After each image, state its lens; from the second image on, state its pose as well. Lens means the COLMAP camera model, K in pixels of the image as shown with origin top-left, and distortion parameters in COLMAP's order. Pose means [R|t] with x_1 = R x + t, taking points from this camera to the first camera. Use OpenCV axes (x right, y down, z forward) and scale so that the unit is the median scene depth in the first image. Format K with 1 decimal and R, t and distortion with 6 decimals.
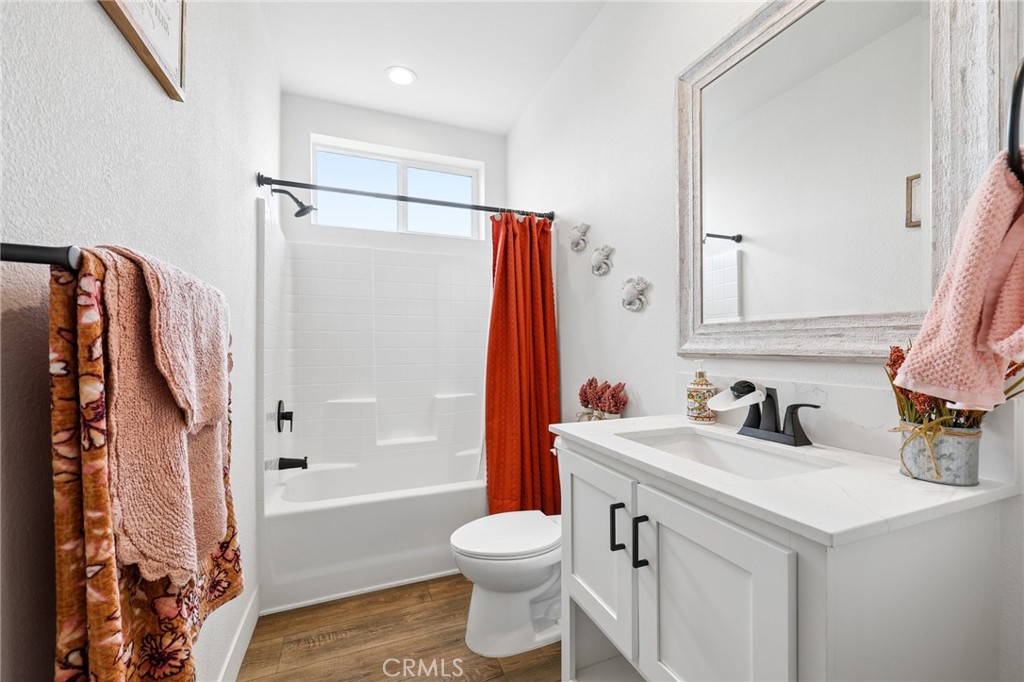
lens RADIAL K [[409.6, 0, 510.4], [0, 409.6, 345.9], [0, 0, 1]] dist [-0.001706, 0.000687]
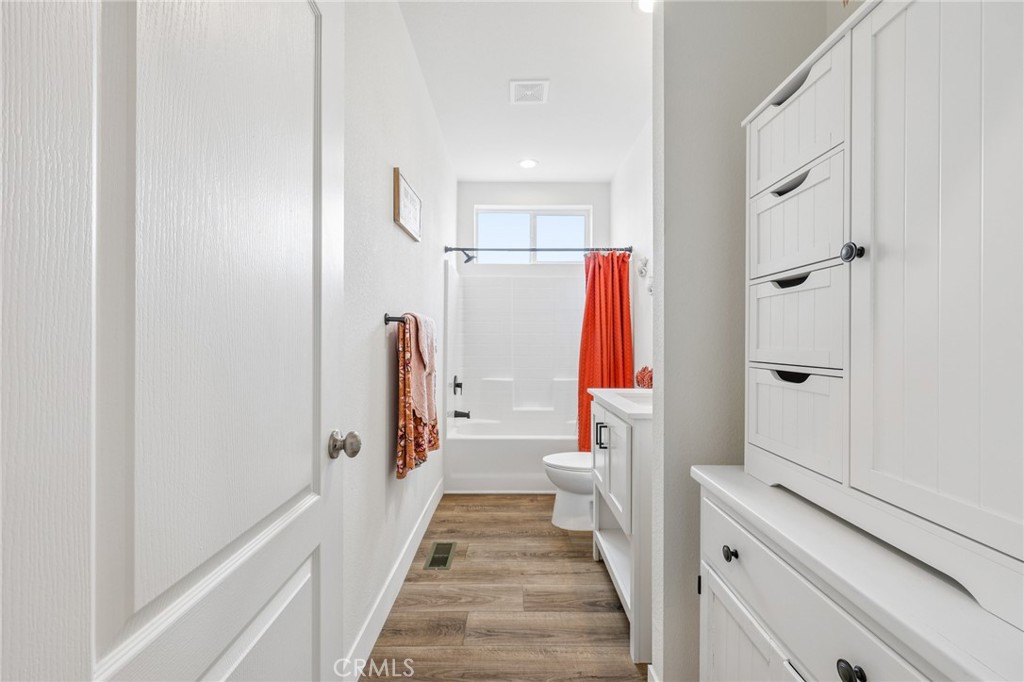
lens RADIAL K [[409.6, 0, 515.4], [0, 409.6, 339.1], [0, 0, 1]] dist [-0.001706, 0.000687]
pose [[0.931512, 0.004085, -0.363688, 0.284386], [-0.007309, 0.999945, -0.007488, -0.003783], [0.363638, 0.009633, 0.931491, -0.488911]]
